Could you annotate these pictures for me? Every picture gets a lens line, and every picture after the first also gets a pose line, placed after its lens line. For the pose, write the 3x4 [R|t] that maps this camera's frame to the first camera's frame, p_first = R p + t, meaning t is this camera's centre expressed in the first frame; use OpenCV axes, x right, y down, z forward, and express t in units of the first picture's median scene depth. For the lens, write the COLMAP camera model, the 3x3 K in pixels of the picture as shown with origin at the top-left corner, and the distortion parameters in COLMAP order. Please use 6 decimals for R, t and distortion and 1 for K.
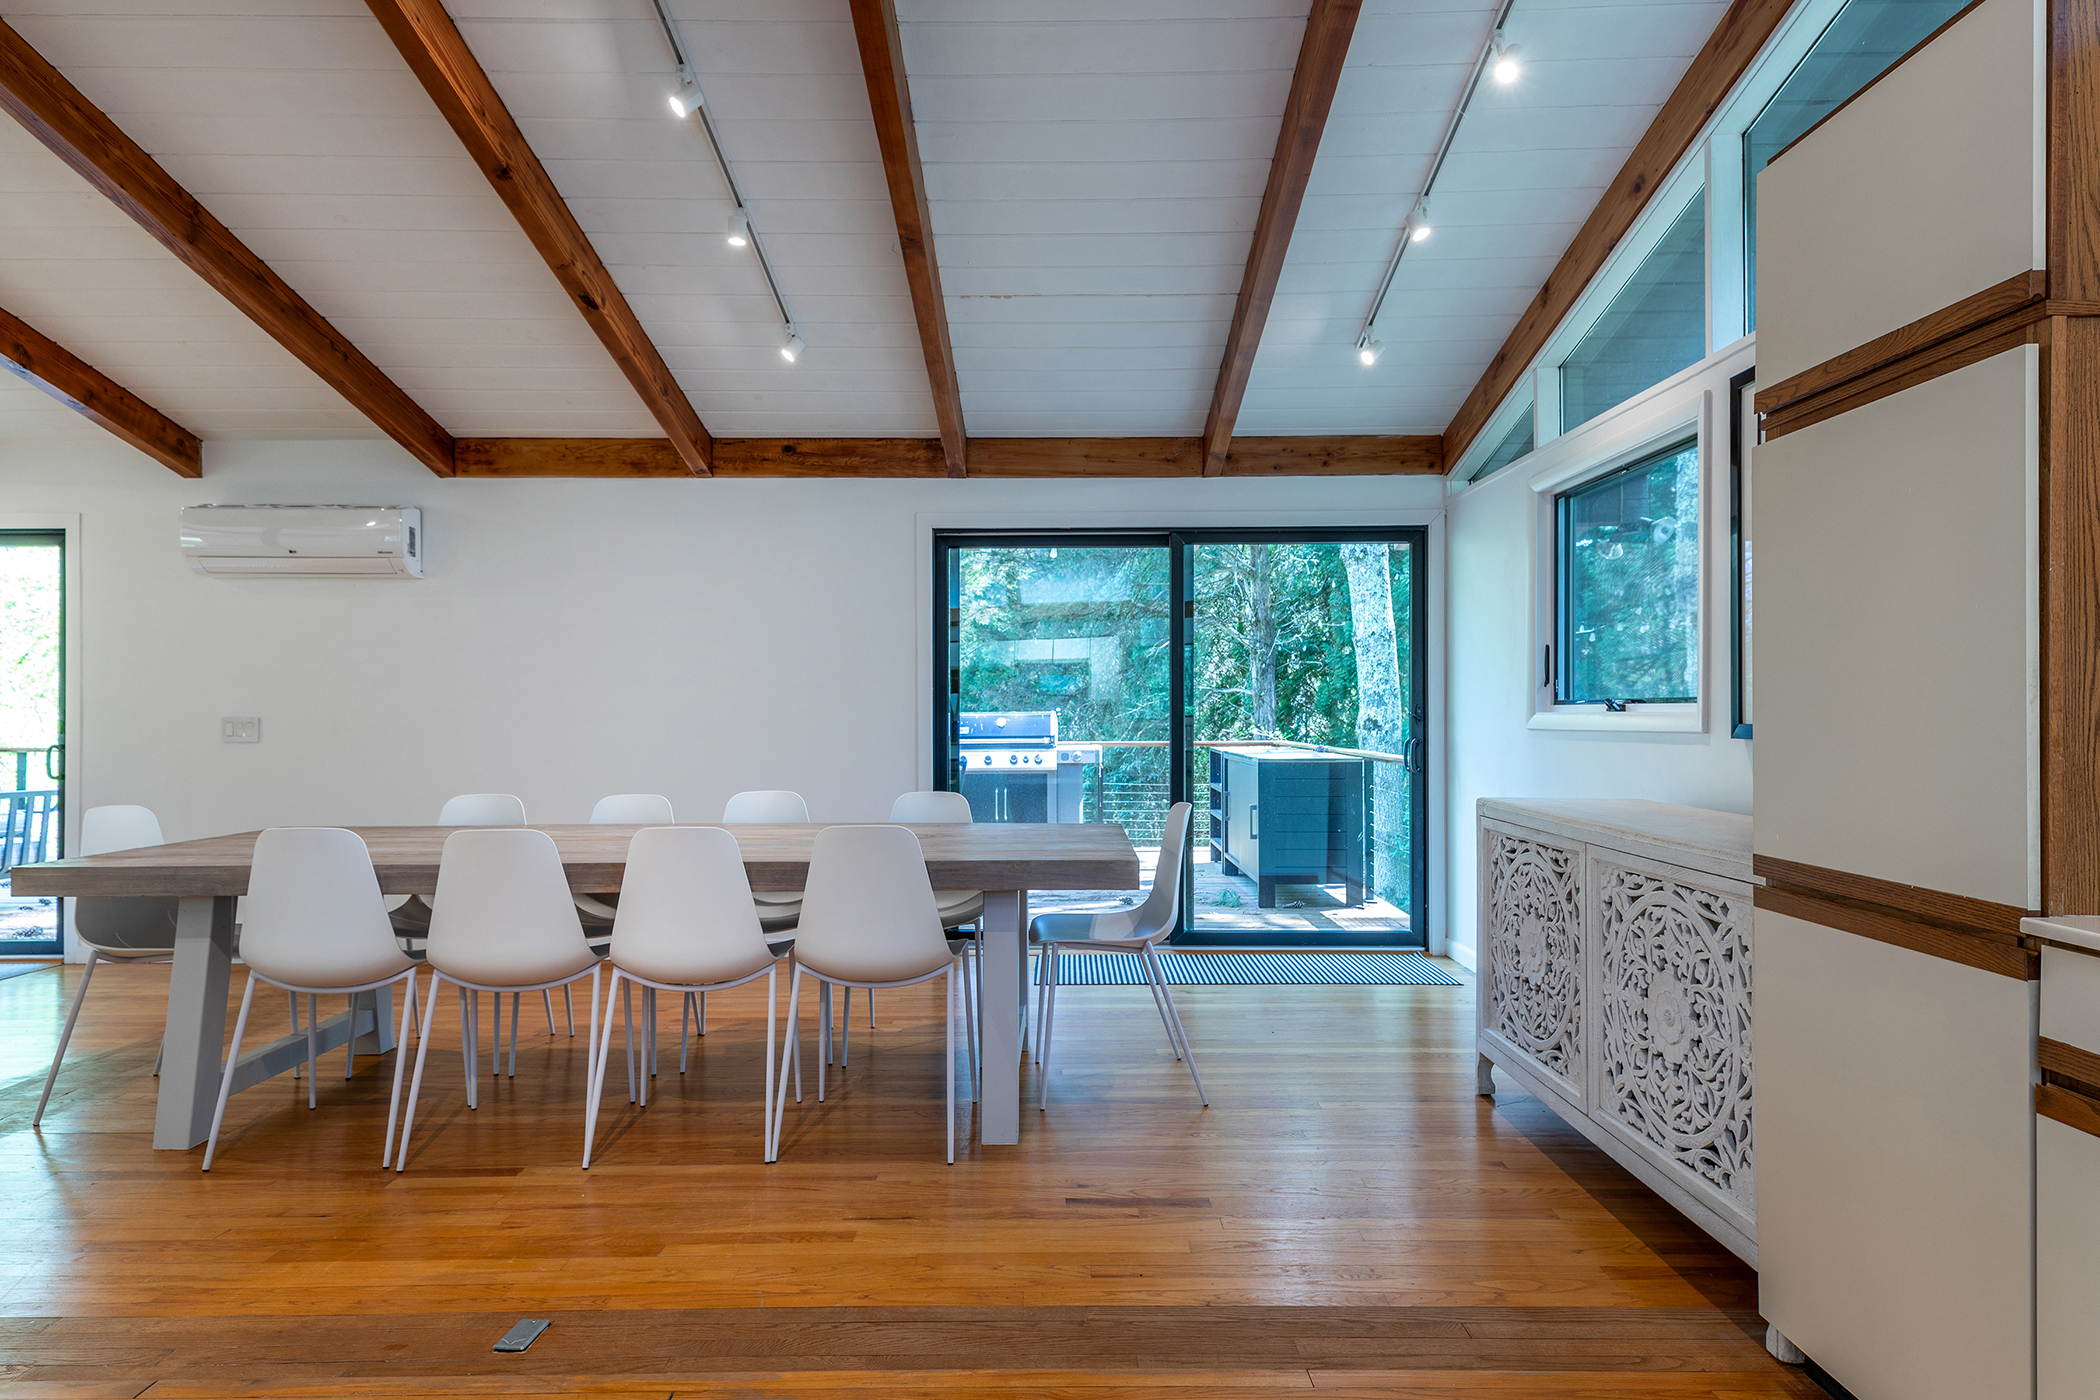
lens RADIAL K [[1170.7, 0, 1055.8], [0, 1170.7, 703.3], [0, 0, 1]] dist [0.025572, -0.002896]
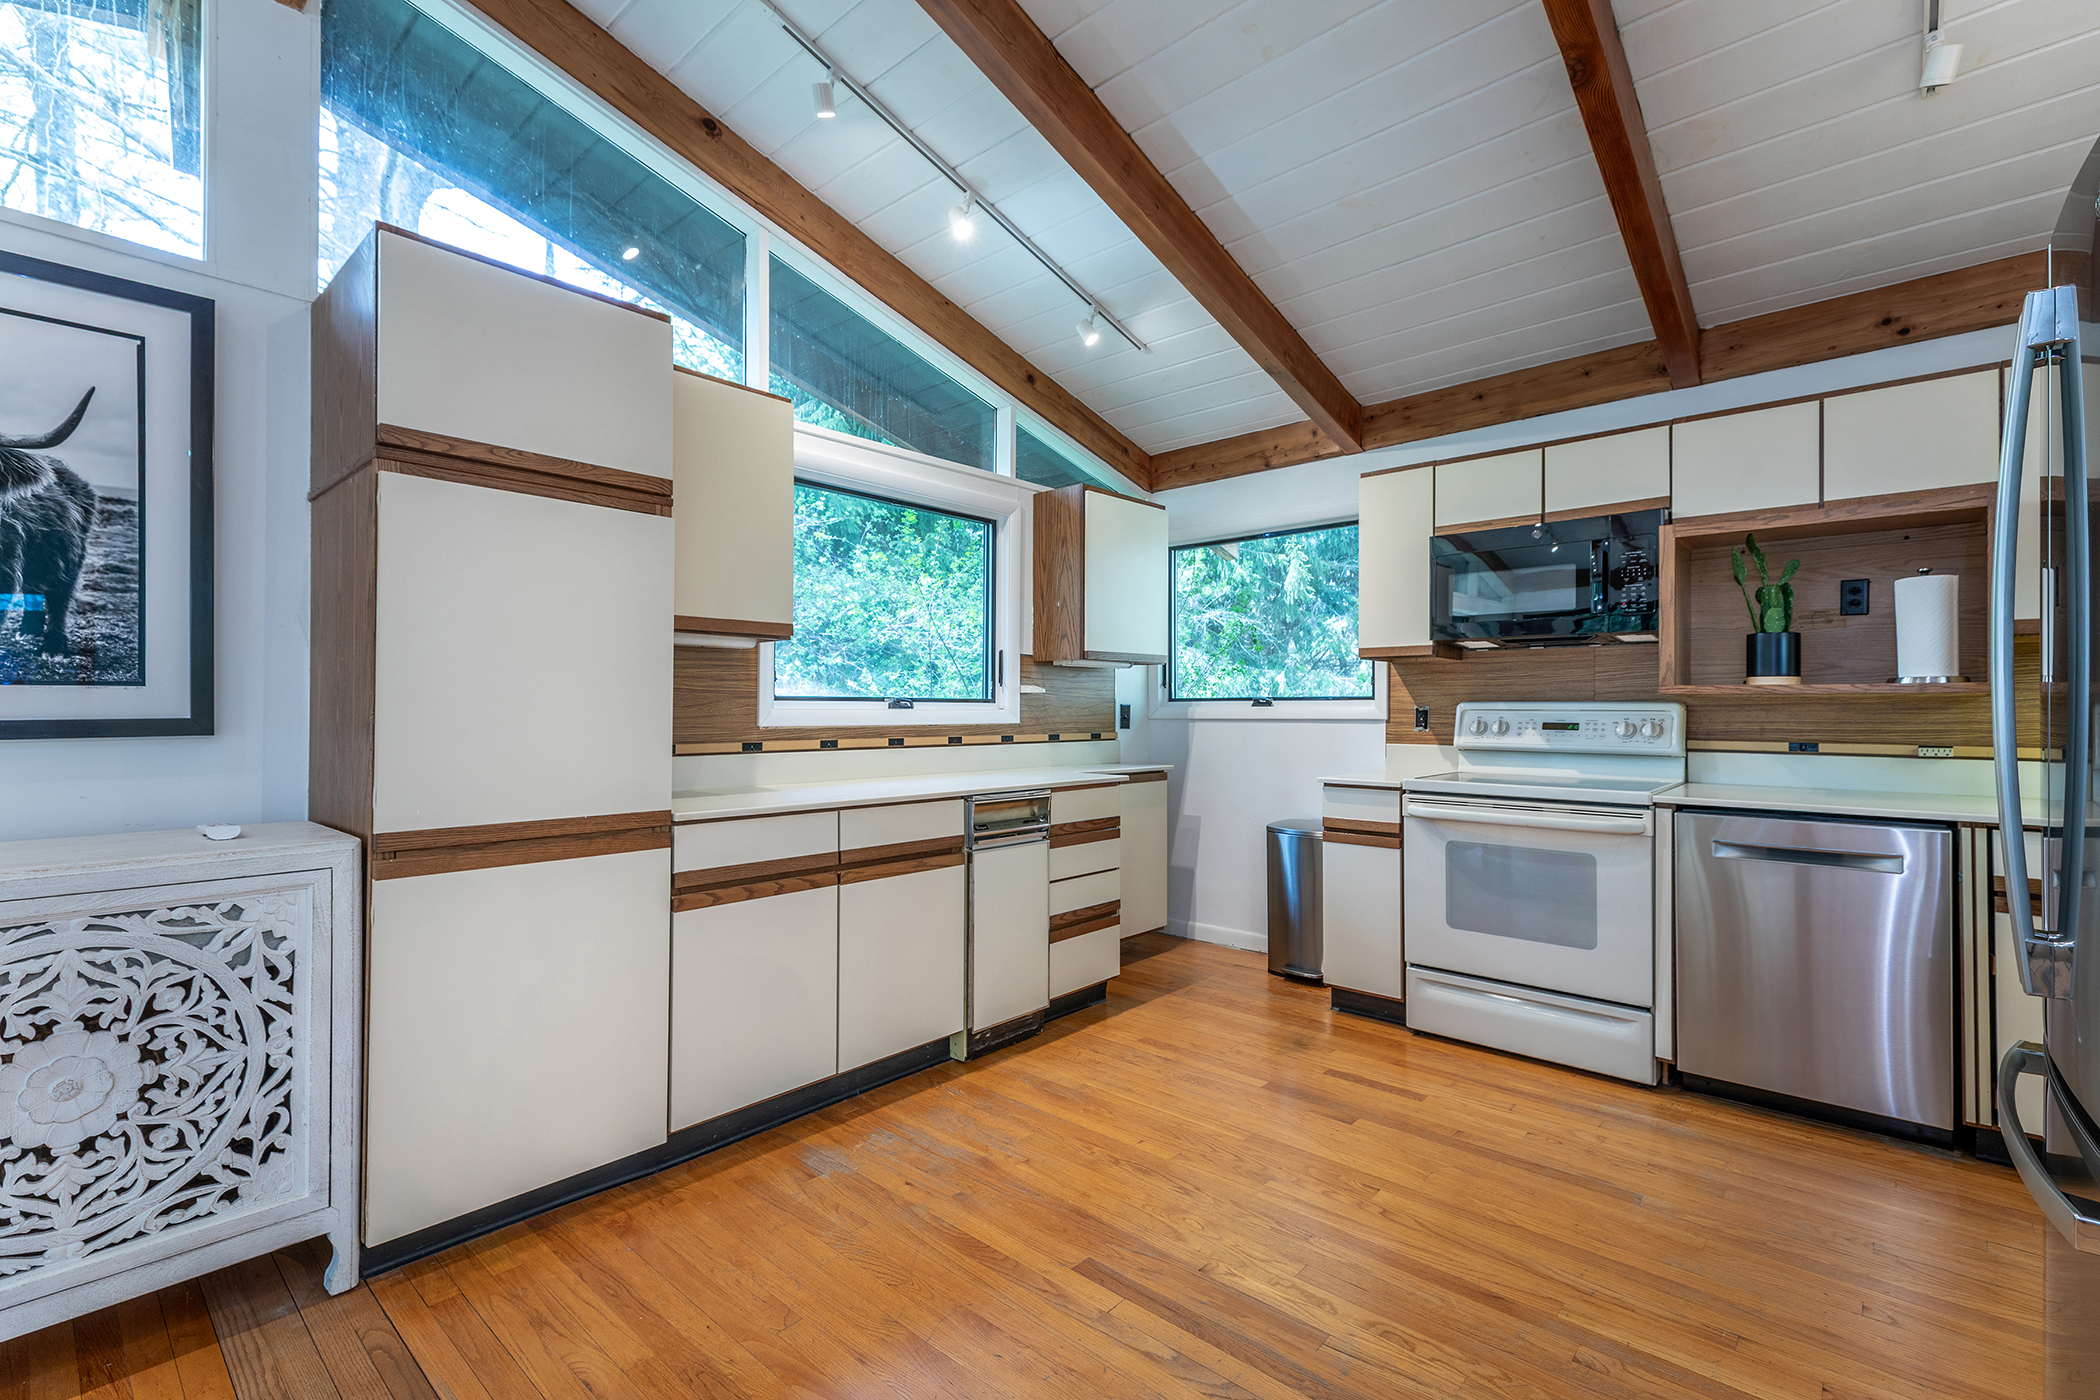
lens RADIAL K [[956.0, 0, 1042.4], [0, 956.0, 706.8], [0, 0, 1]] dist [0.001205, -0.000019]
pose [[-0.742011, 0.008256, 0.670337, -0.440213], [-0.000941, 0.999910, -0.013356, 0.017701], [-0.670387, -0.010541, -0.741937, 1.141434]]
